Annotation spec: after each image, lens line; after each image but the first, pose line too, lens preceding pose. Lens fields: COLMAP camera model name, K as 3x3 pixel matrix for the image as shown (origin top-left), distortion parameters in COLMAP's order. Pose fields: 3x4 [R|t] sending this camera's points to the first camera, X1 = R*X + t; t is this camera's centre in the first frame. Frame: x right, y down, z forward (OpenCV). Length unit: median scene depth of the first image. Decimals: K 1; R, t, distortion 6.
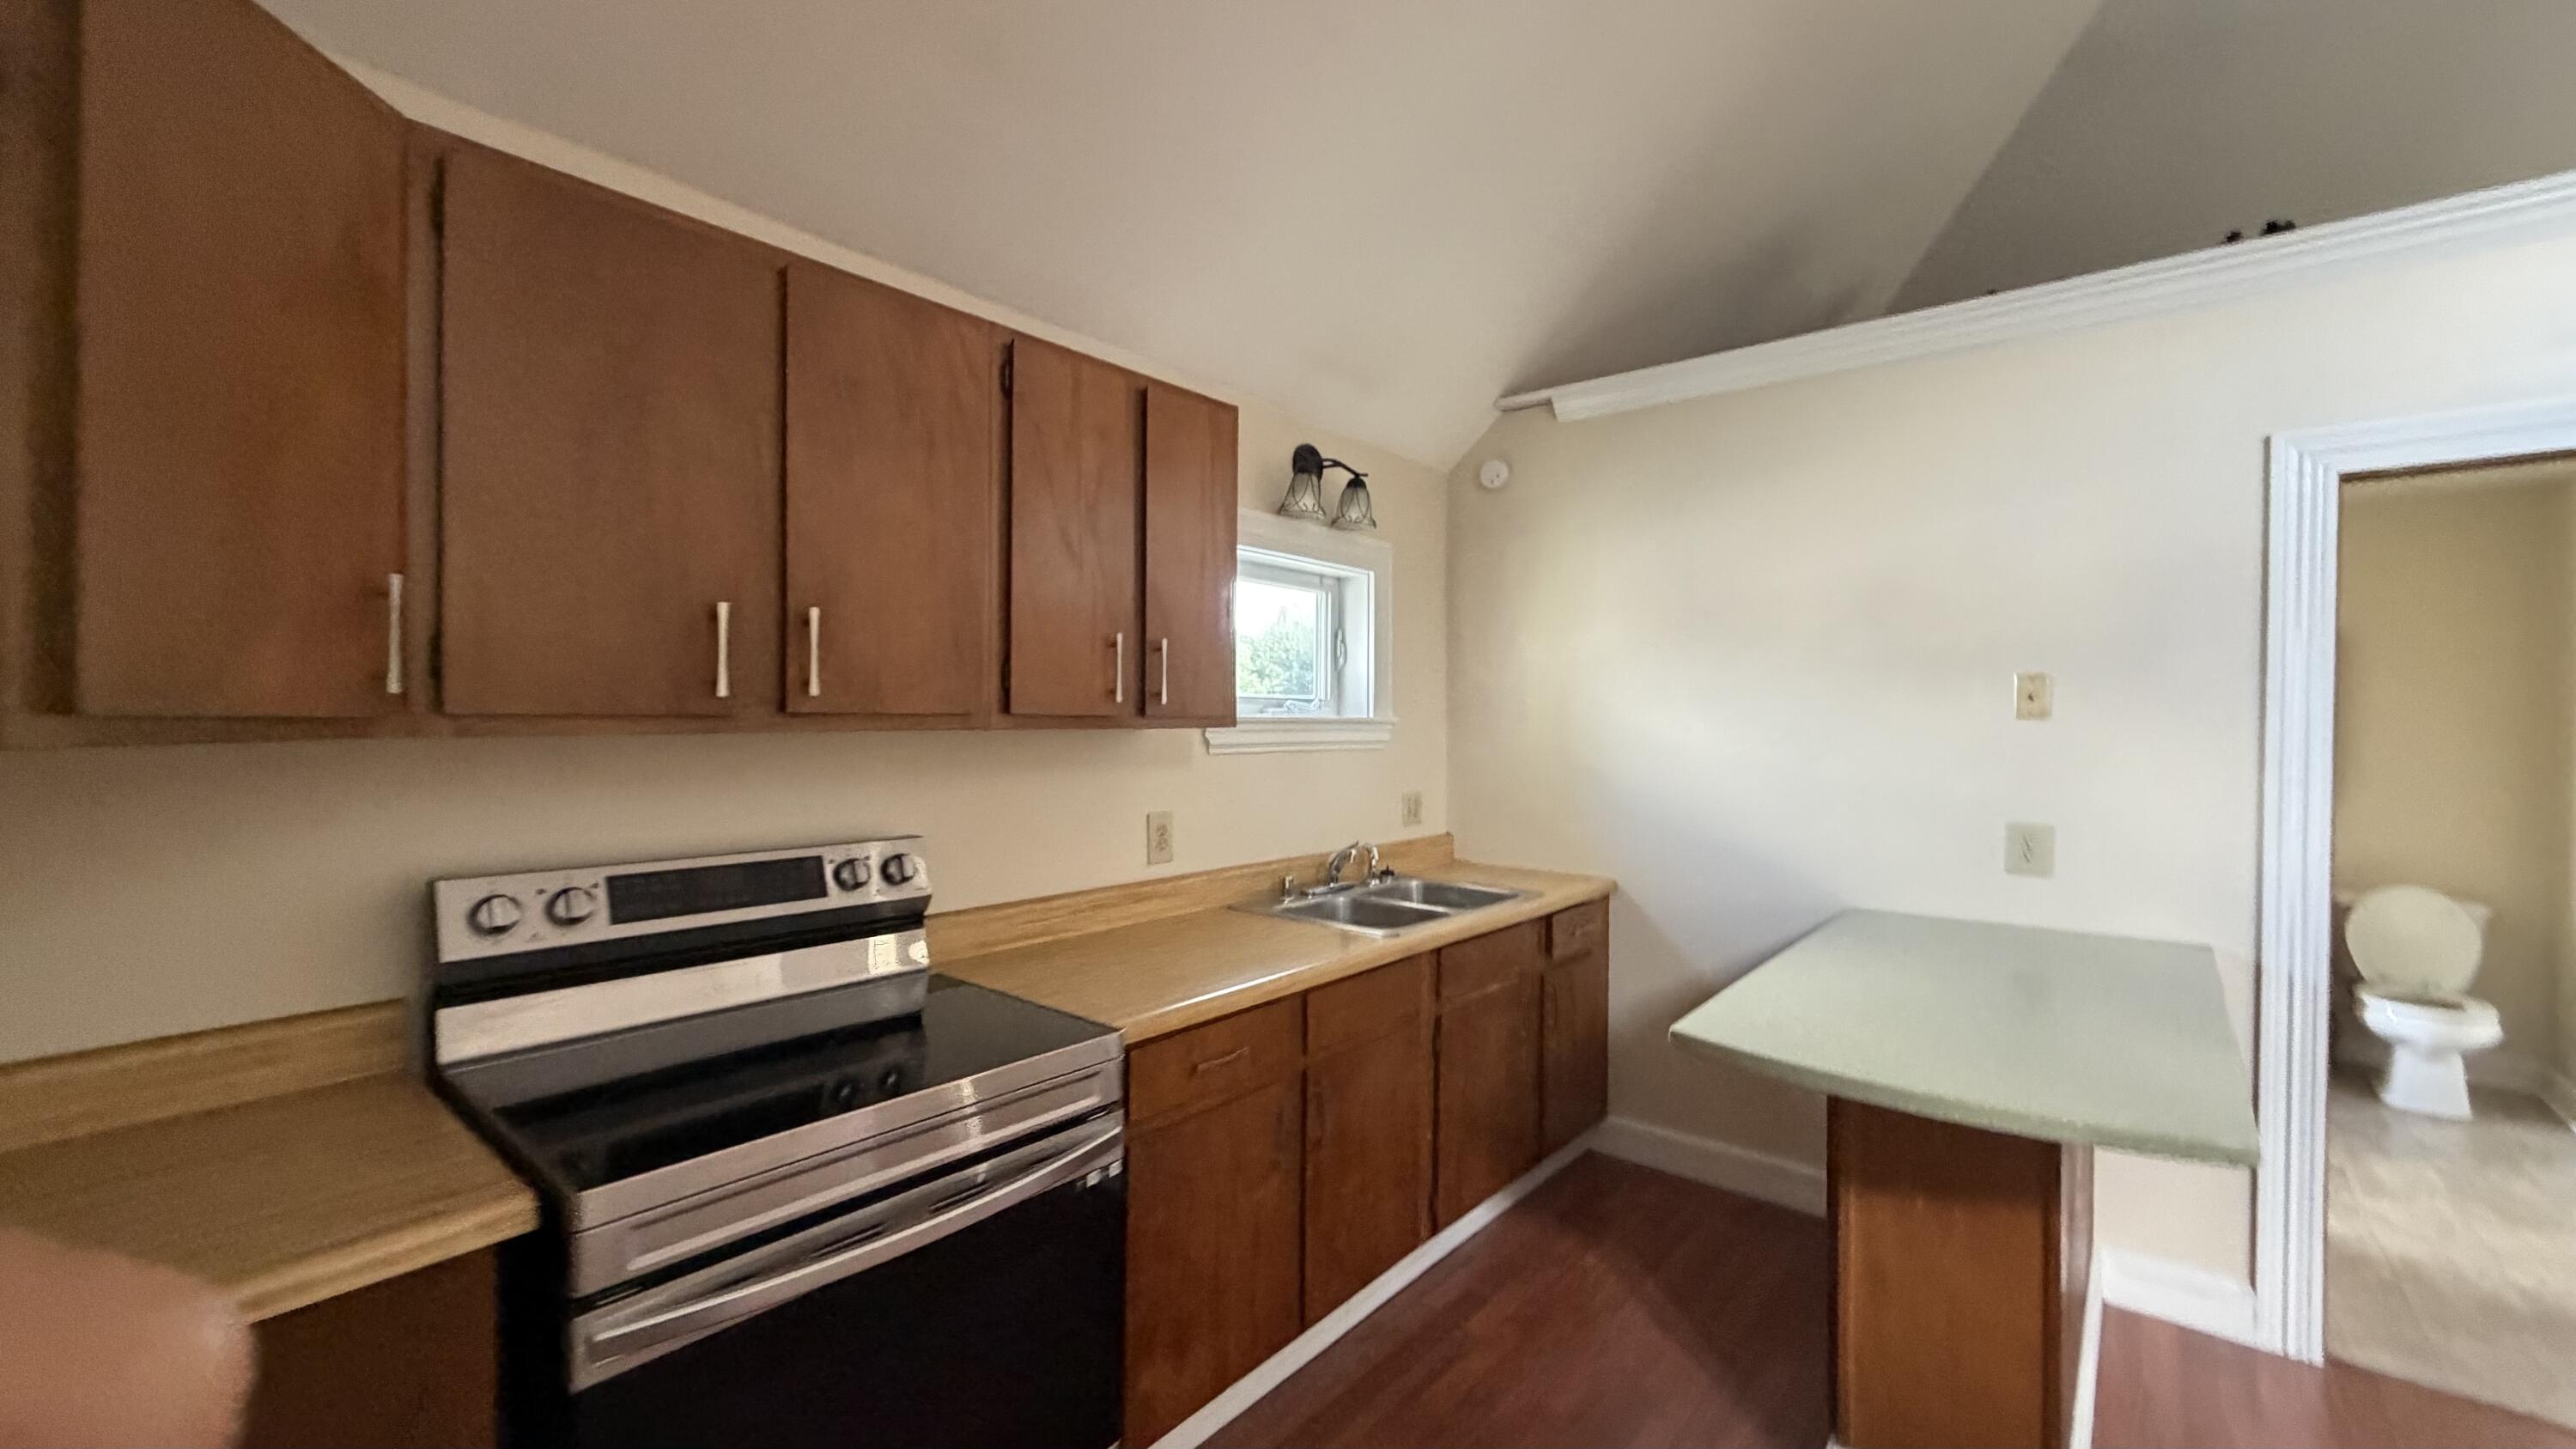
lens RADIAL K [[1026.9, 0, 1262.0], [0, 1026.9, 732.5], [0, 0, 1]] dist [-0.000658, 0.000642]
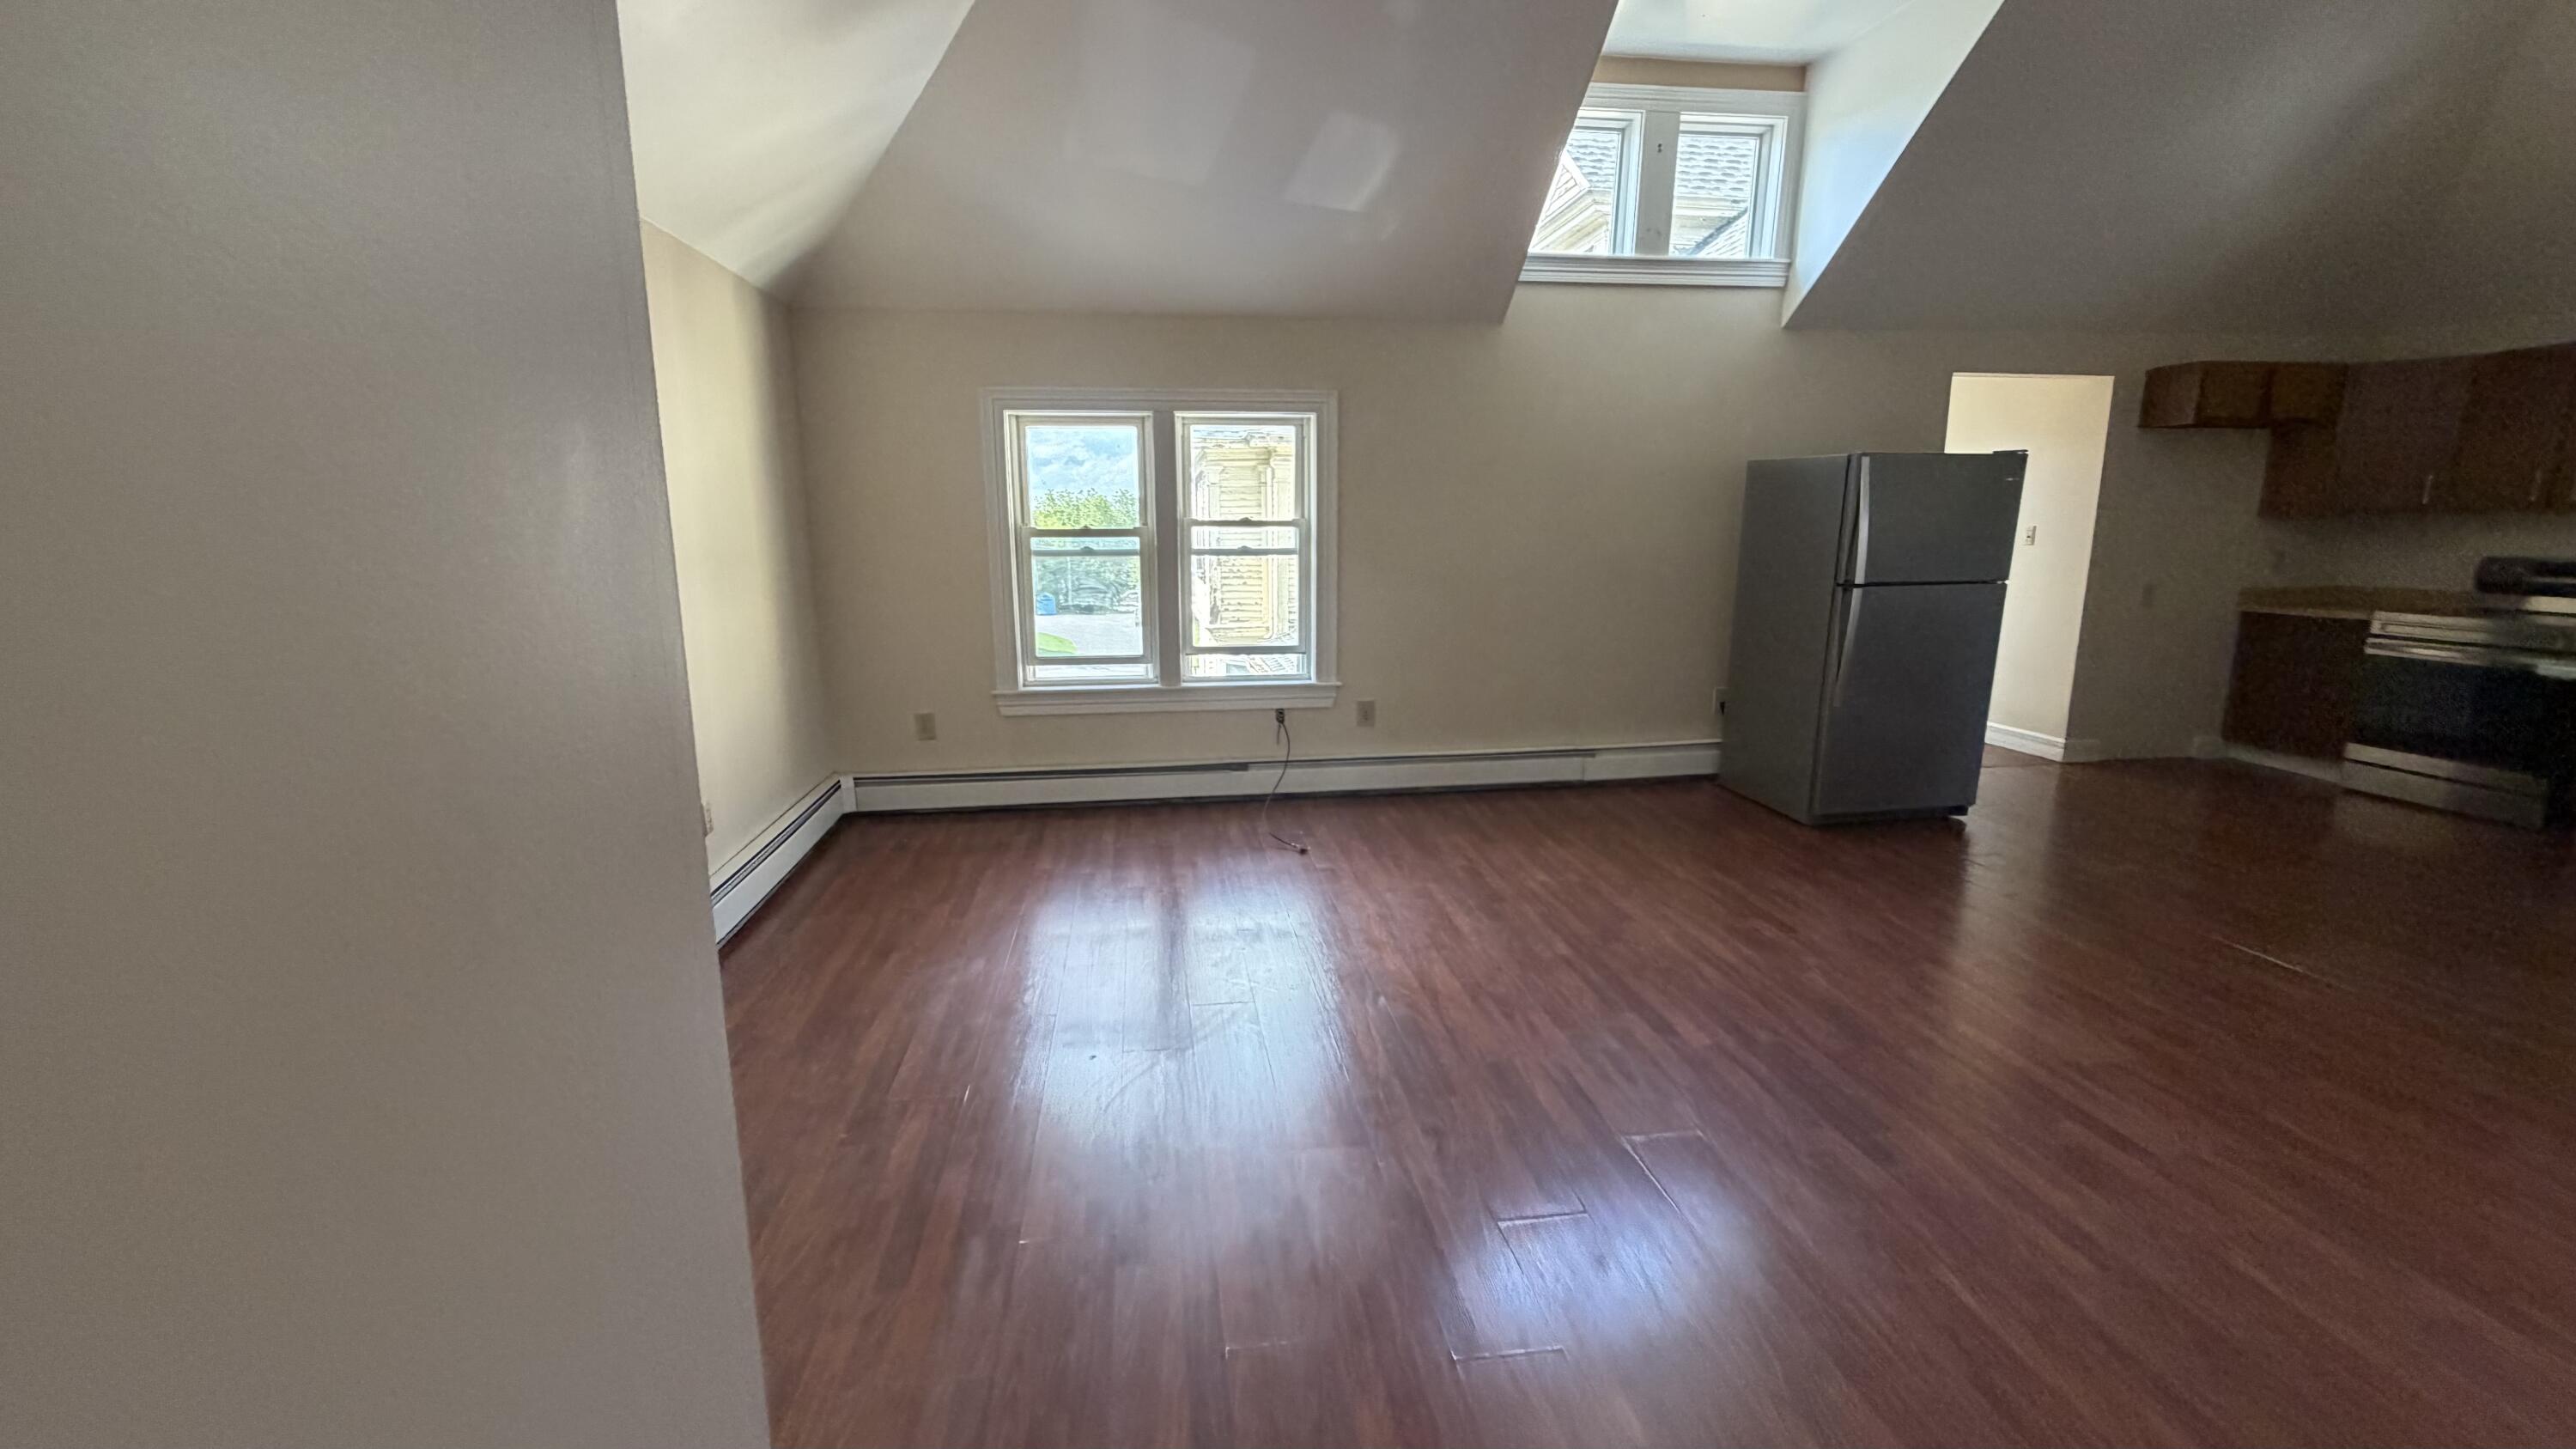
lens RADIAL K [[1026.9, 0, 1286.0], [0, 1026.9, 728.4], [0, 0, 1]] dist [-0.000658, 0.000642]
pose [[-0.659725, 0.149037, -0.736581, 3.528991], [-0.005828, 0.979094, 0.203326, 0.021748], [0.751485, 0.138432, -0.645064, 0.195889]]
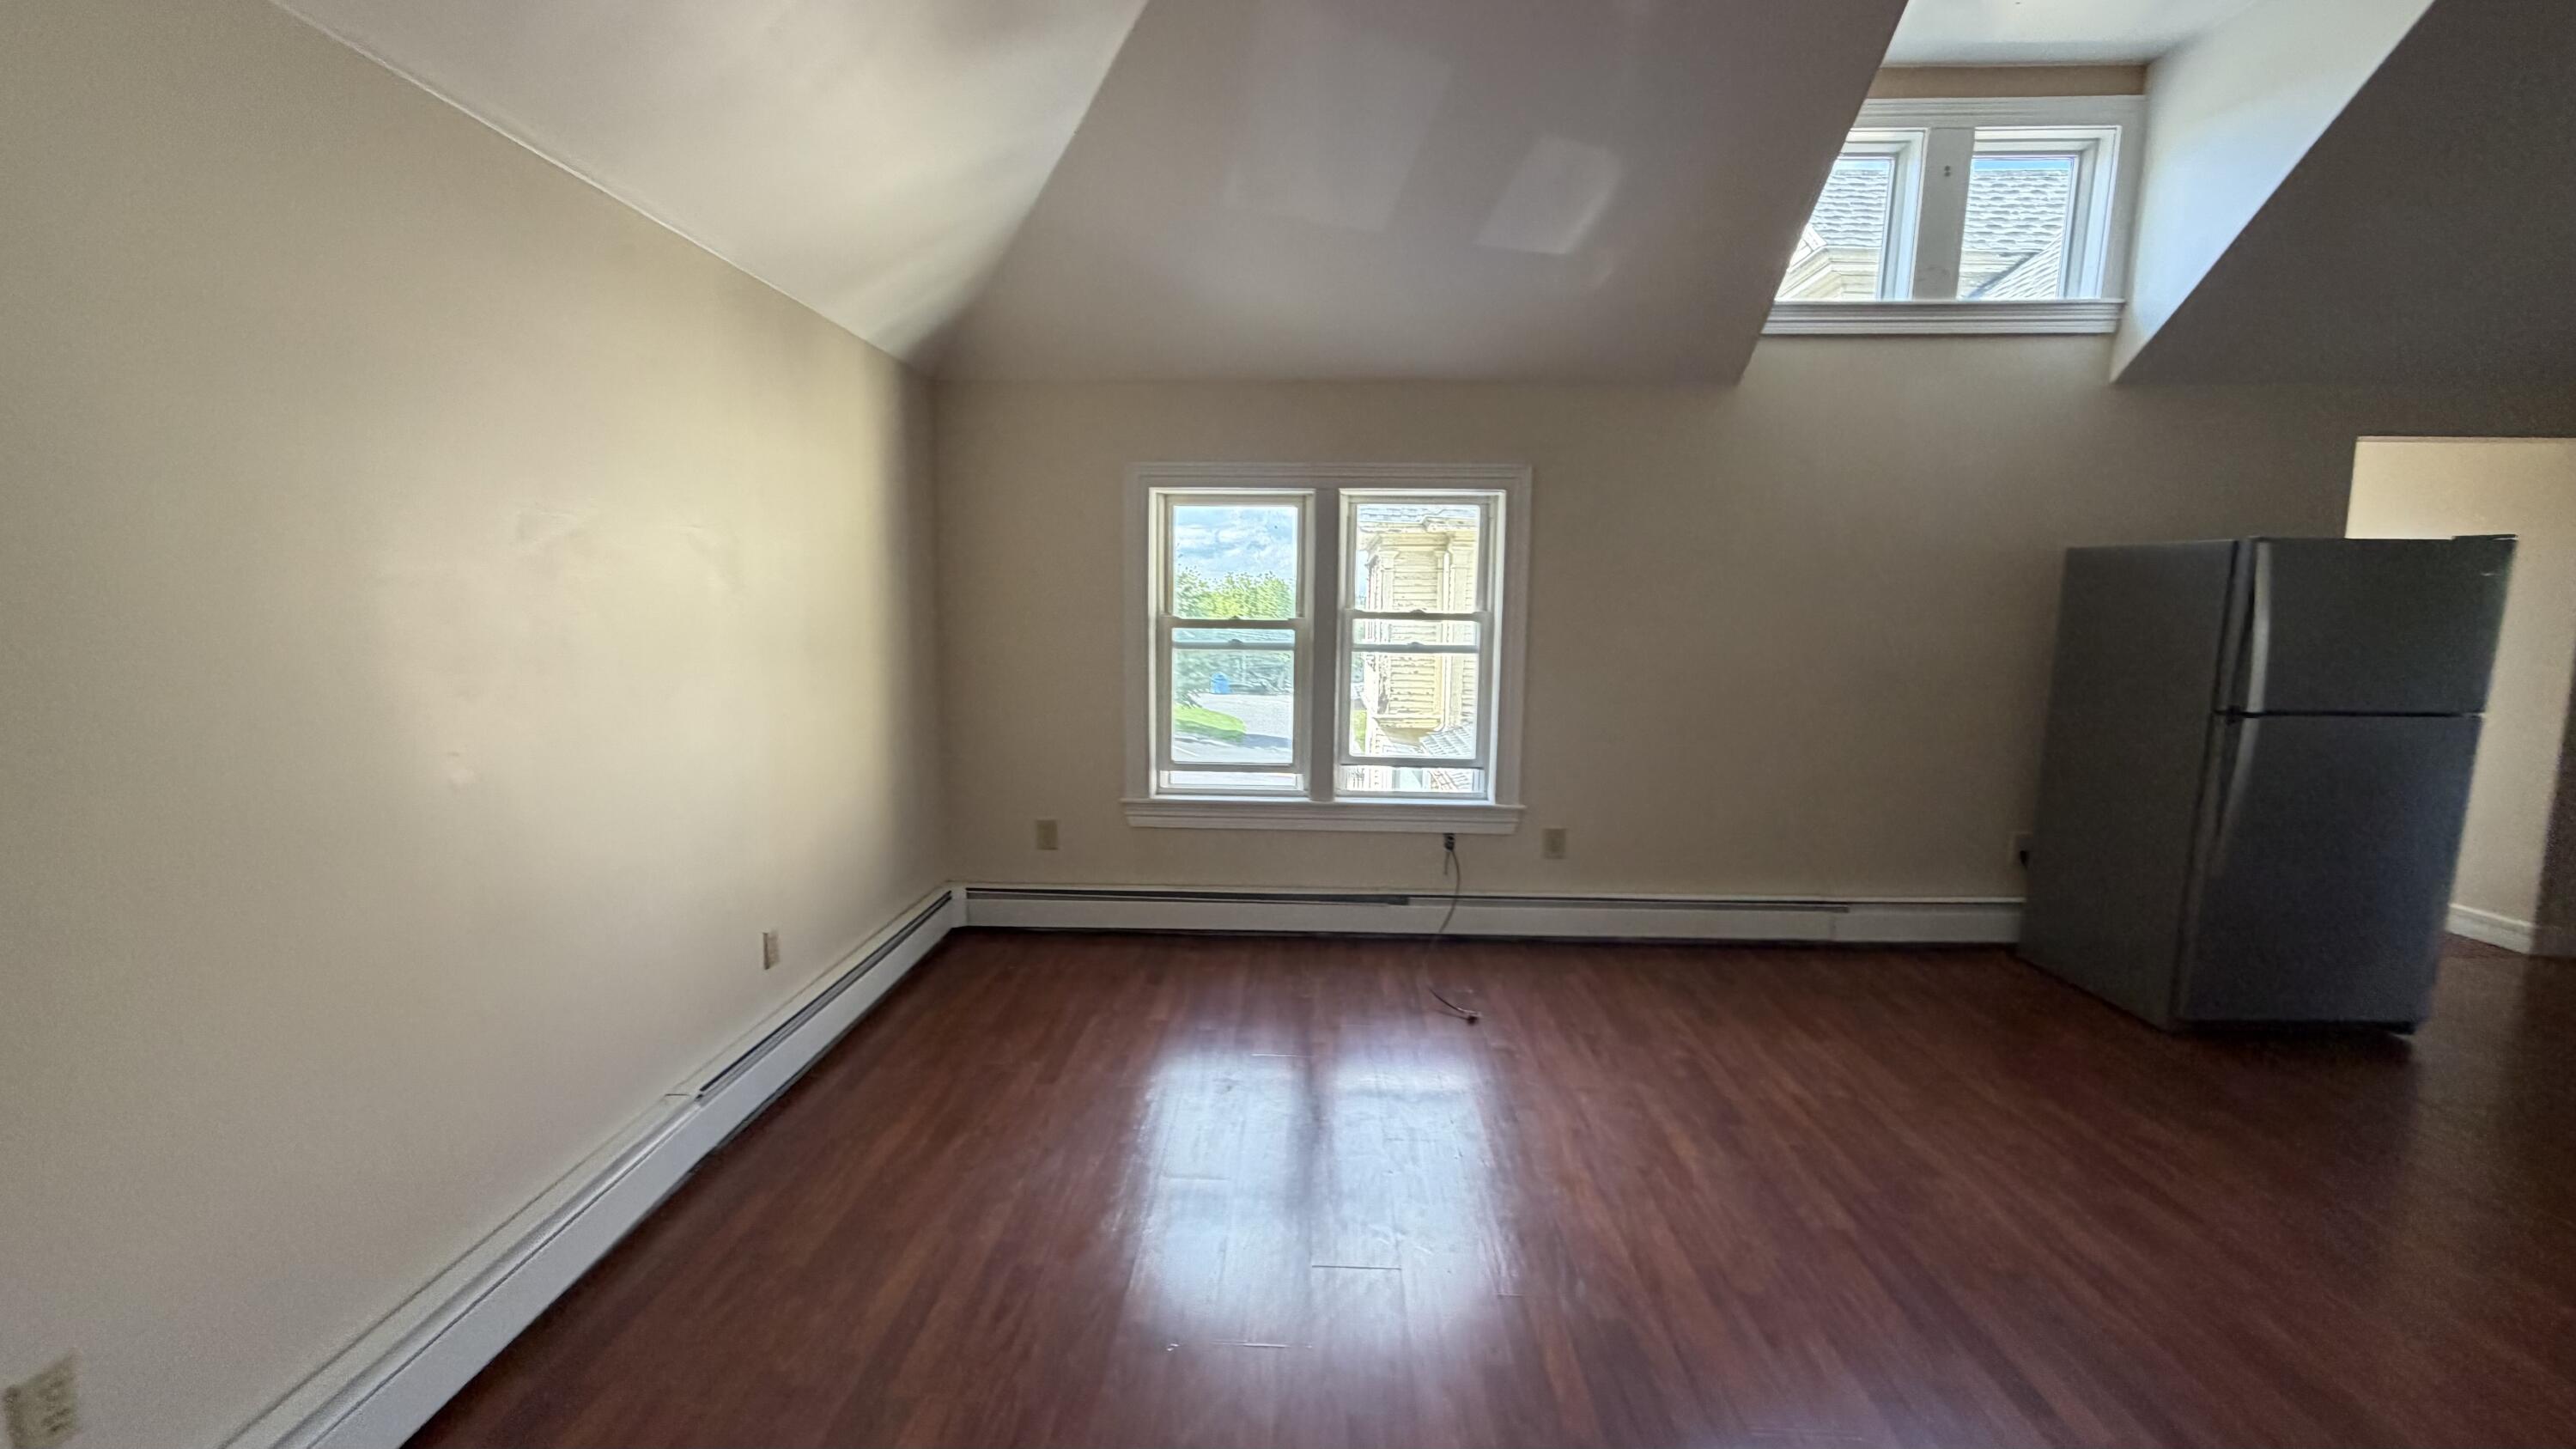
lens RADIAL K [[1026.9, 0, 1280.1], [0, 1026.9, 727.3], [0, 0, 1]] dist [-0.000658, 0.000642]
pose [[-0.780170, 0.062449, -0.622442, 3.250404], [-0.020127, 0.991984, 0.124751, 0.010291], [0.625243, 0.109855, -0.772660, -0.056520]]
